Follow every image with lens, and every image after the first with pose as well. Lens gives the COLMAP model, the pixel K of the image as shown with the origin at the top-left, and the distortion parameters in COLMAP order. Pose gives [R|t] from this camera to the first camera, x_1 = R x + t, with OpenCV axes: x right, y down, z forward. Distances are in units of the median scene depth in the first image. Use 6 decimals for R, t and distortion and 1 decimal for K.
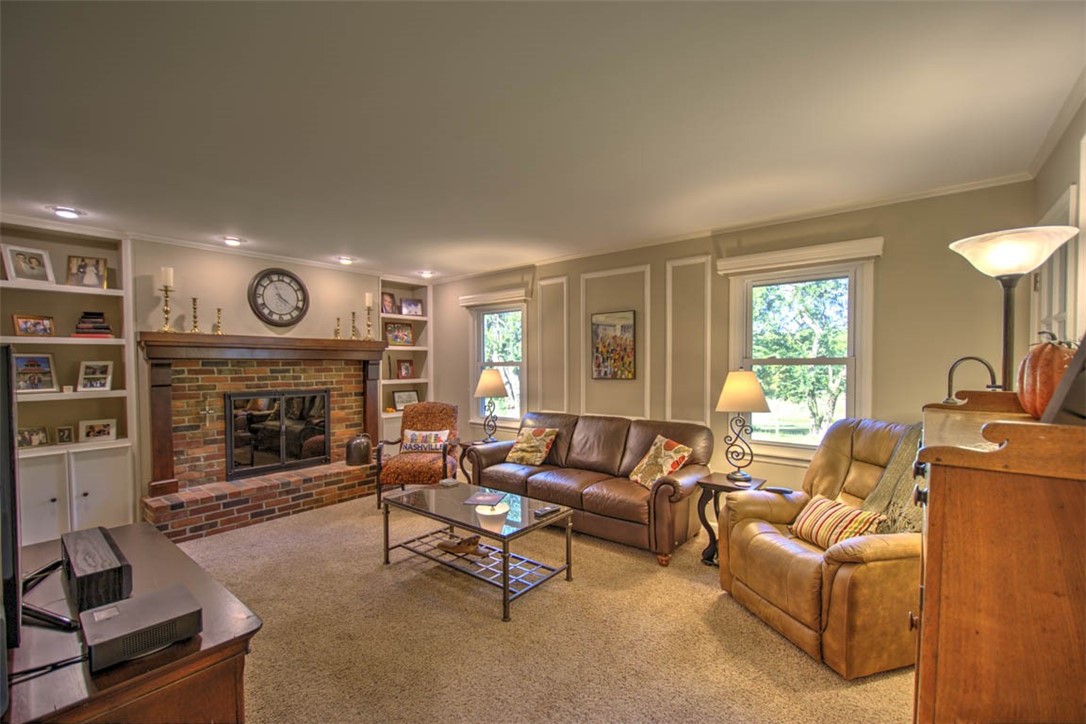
lens RADIAL K [[466.1, 0, 544.3], [0, 466.1, 365.3], [0, 0, 1]] dist [0.000466, 0.000024]
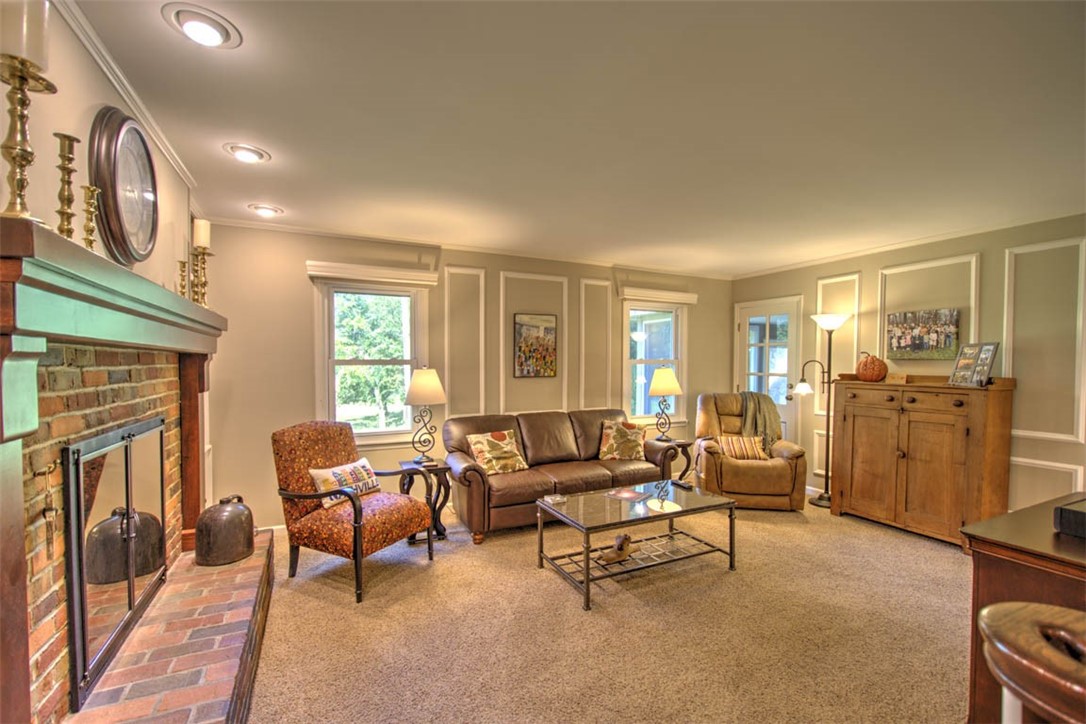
lens RADIAL K [[466.1, 0, 541.3], [0, 466.1, 370.3], [0, 0, 1]] dist [0.000466, 0.000024]
pose [[0.429001, -0.014173, 0.903193, -0.820856], [-0.001947, 0.999860, 0.016615, -0.003523], [-0.903302, -0.008887, 0.428914, 0.533486]]
